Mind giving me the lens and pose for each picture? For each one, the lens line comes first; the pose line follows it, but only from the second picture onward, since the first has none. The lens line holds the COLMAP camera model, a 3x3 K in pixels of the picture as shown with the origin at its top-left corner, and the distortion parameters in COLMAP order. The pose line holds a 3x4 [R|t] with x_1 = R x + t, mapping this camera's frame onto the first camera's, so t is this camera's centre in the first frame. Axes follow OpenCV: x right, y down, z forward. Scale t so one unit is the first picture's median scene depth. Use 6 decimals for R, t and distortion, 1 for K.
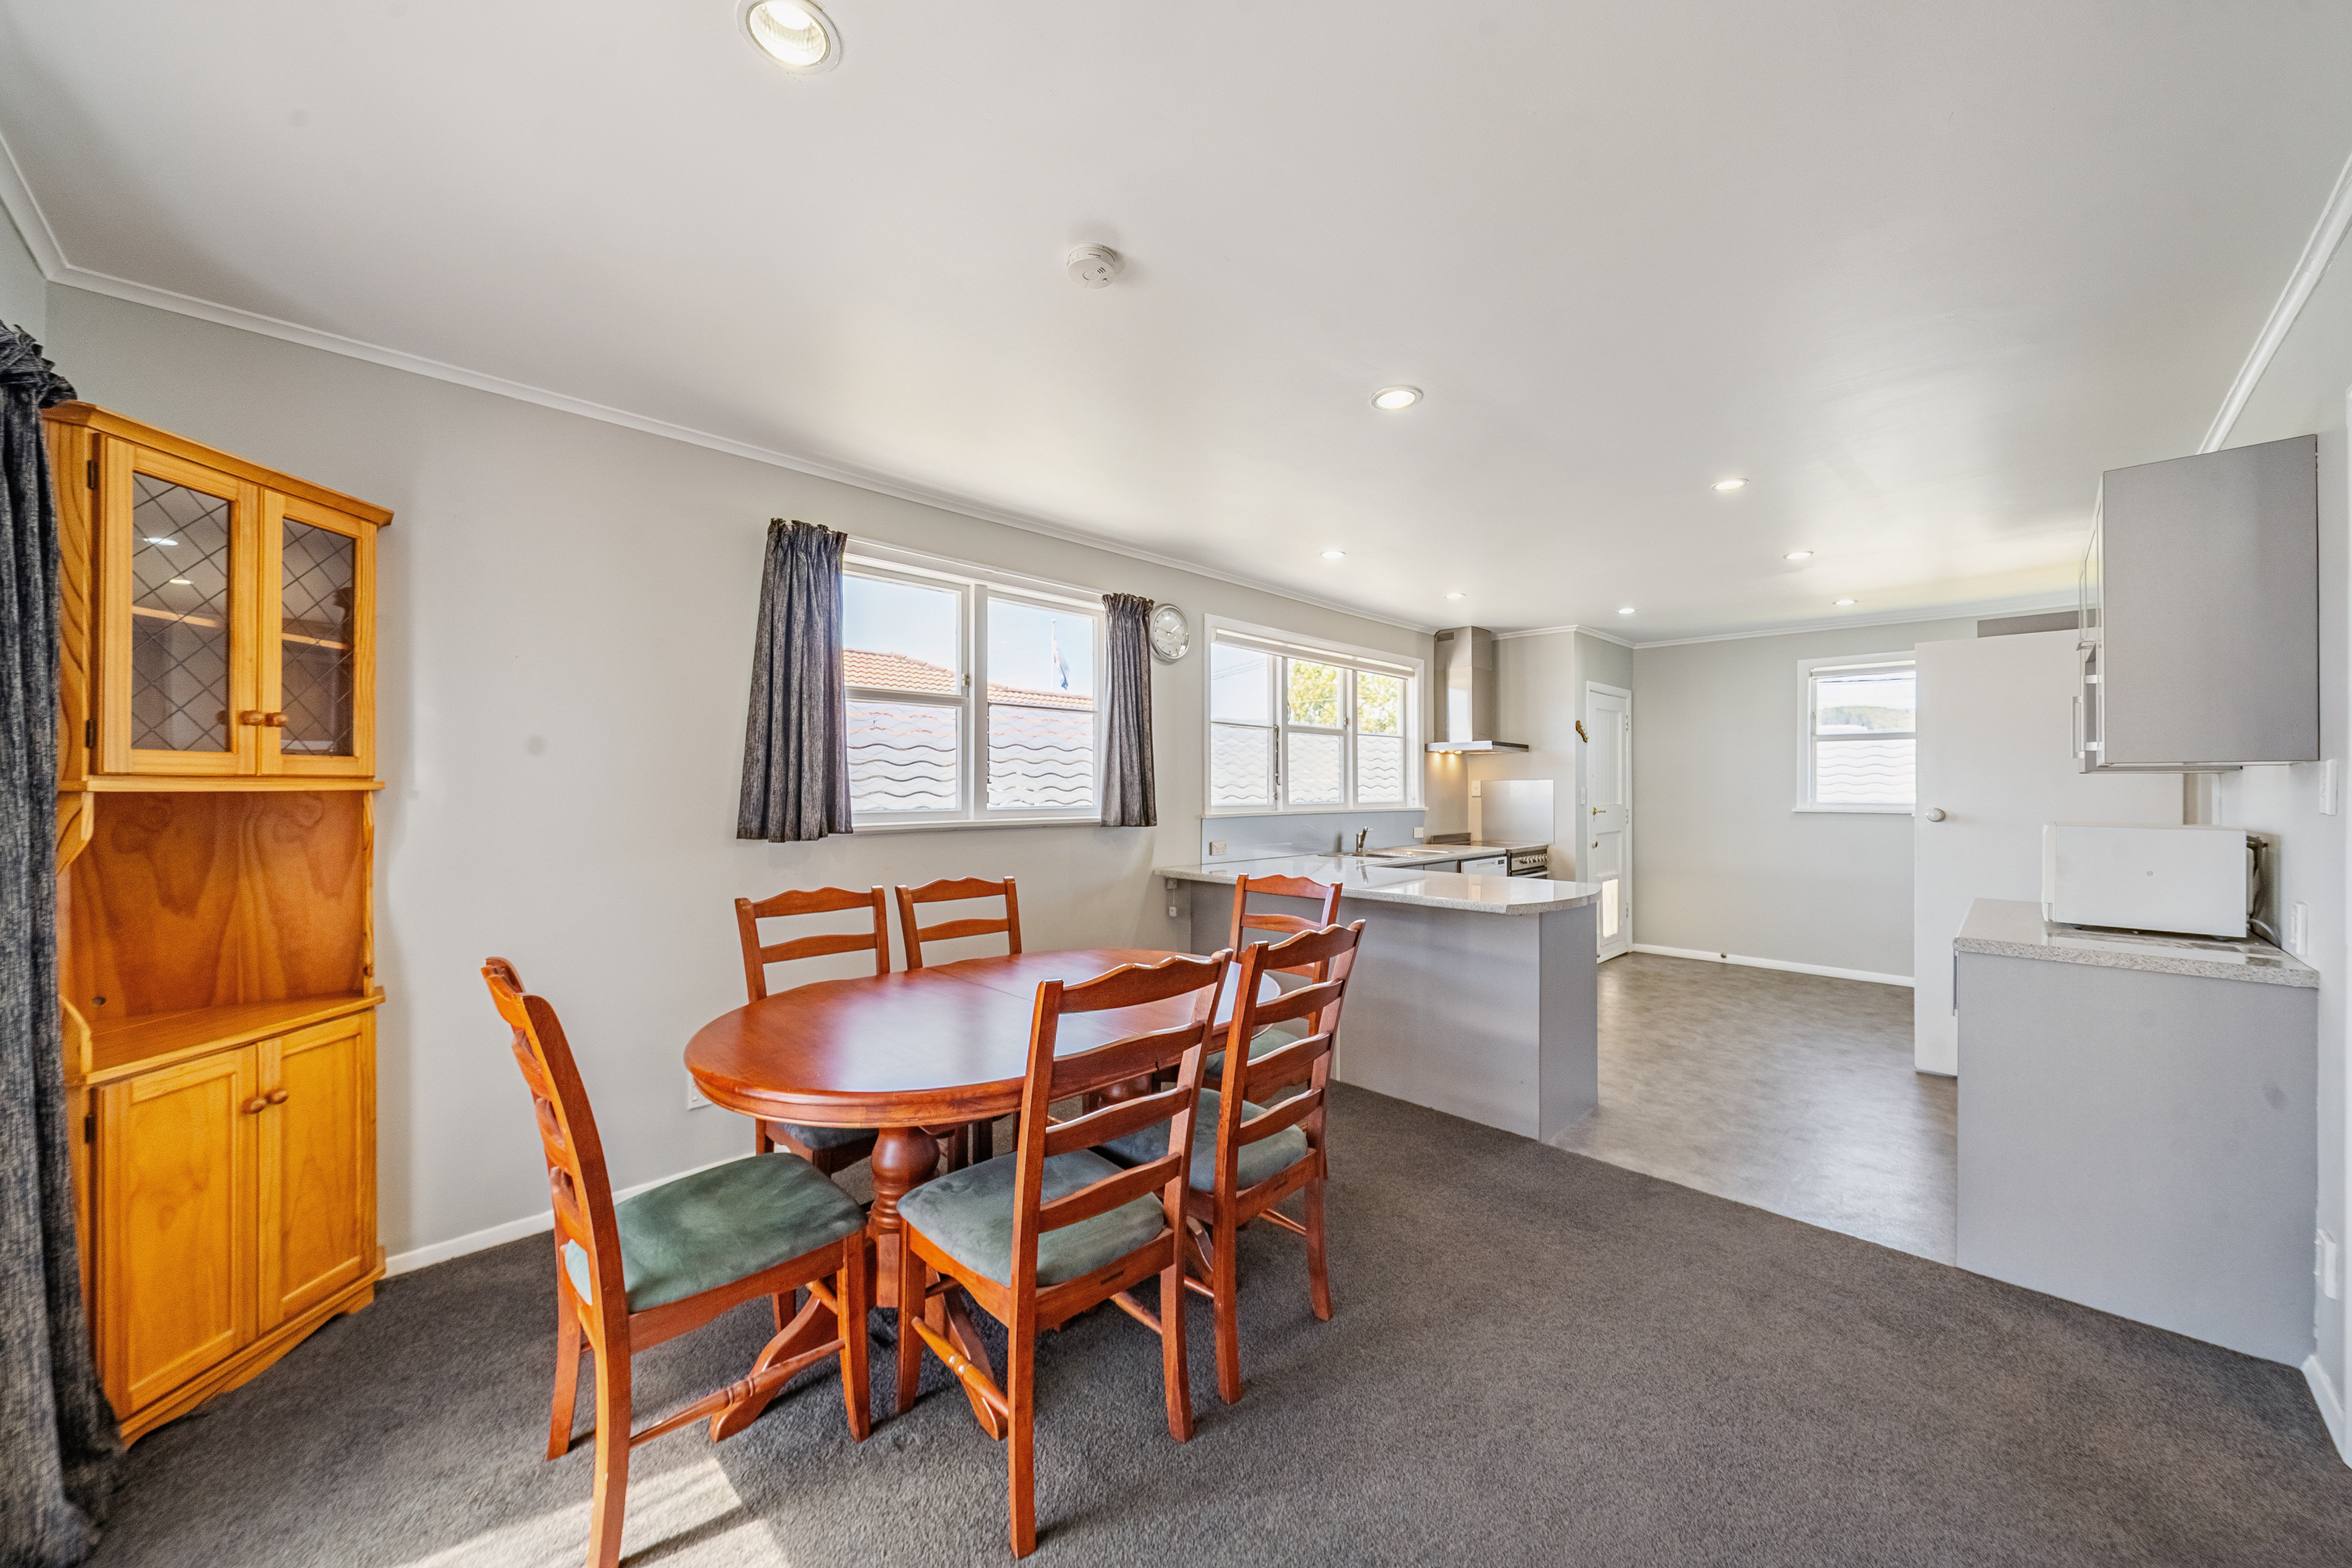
lens RADIAL K [[824.4, 0, 1169.6], [0, 824.4, 787.4], [0, 0, 1]] dist [-0.002027, -0.000403]
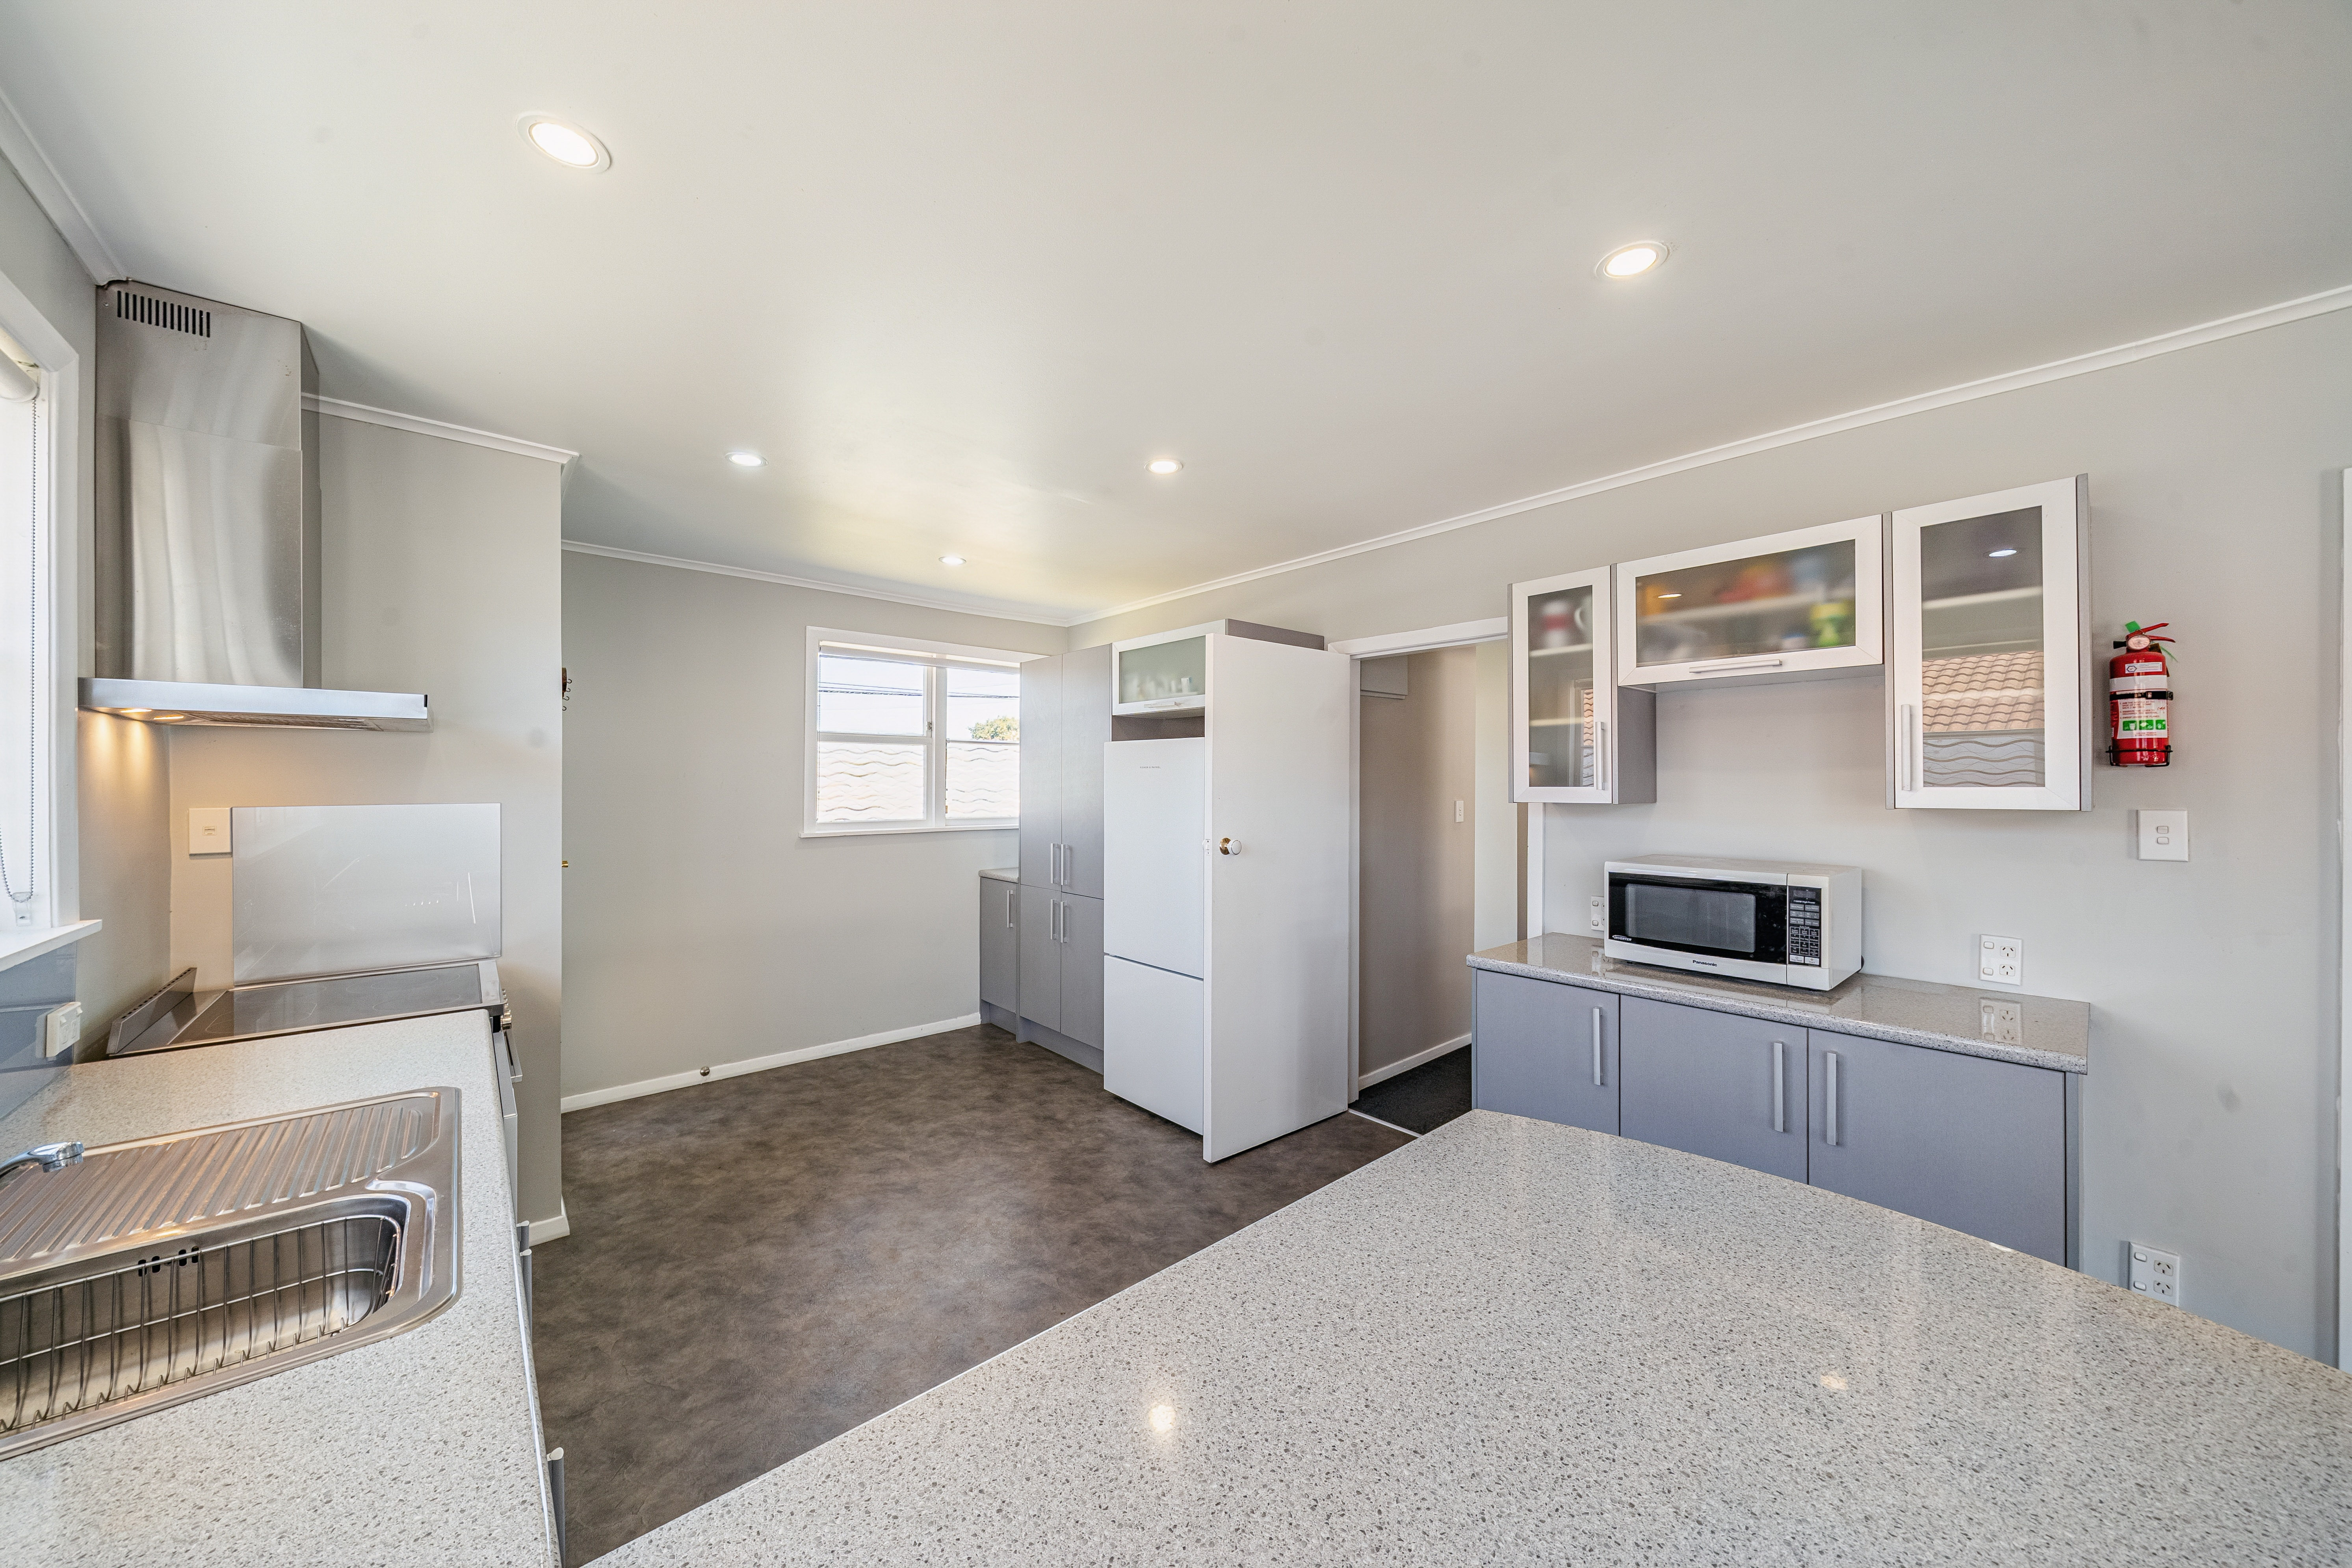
lens RADIAL K [[824.4, 0, 1173.6], [0, 824.4, 786.4], [0, 0, 1]] dist [-0.002027, -0.000403]
pose [[0.063880, -0.005616, 0.997942, 0.070958], [-0.001330, 0.999983, 0.005713, -0.020048], [-0.997957, -0.001692, 0.063871, 0.637913]]
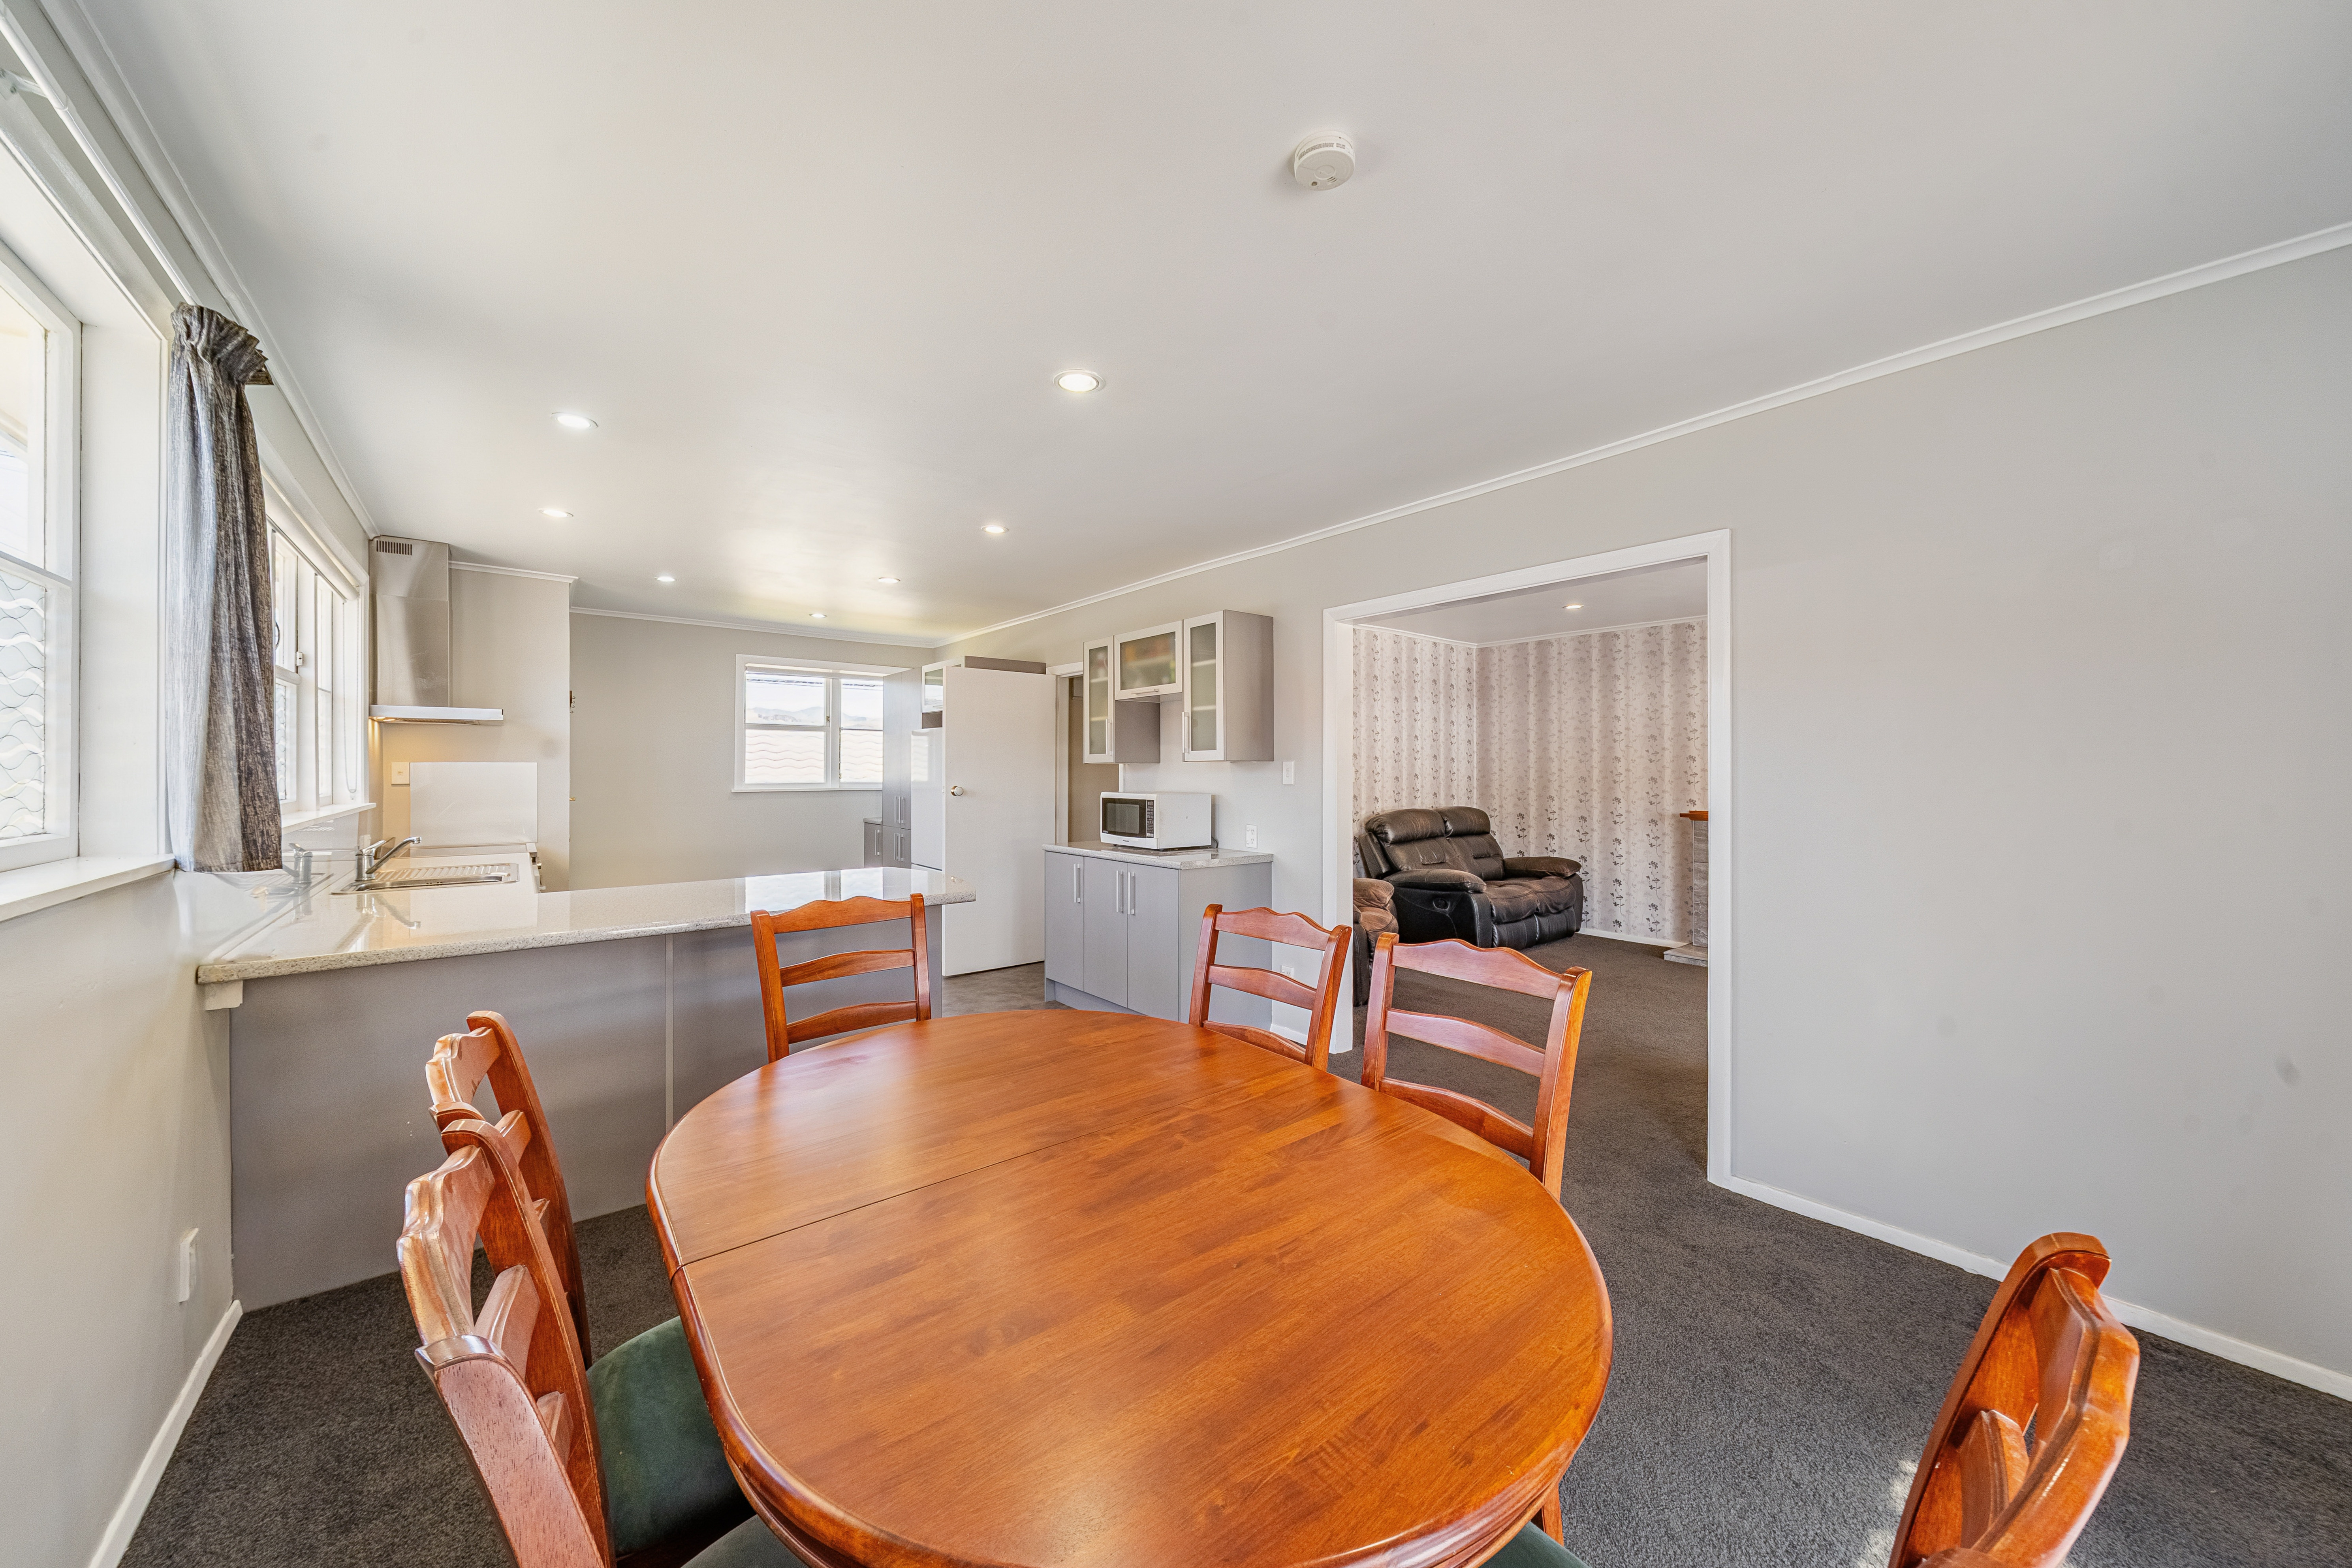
lens RADIAL K [[824.4, 0, 1182.0], [0, 824.4, 767.6], [0, 0, 1]] dist [-0.002027, -0.000403]
pose [[0.093384, -0.001097, 0.995630, -0.269147], [-0.000223, 0.999999, 0.001122, -0.005171], [-0.995630, -0.000326, 0.093383, 0.309722]]
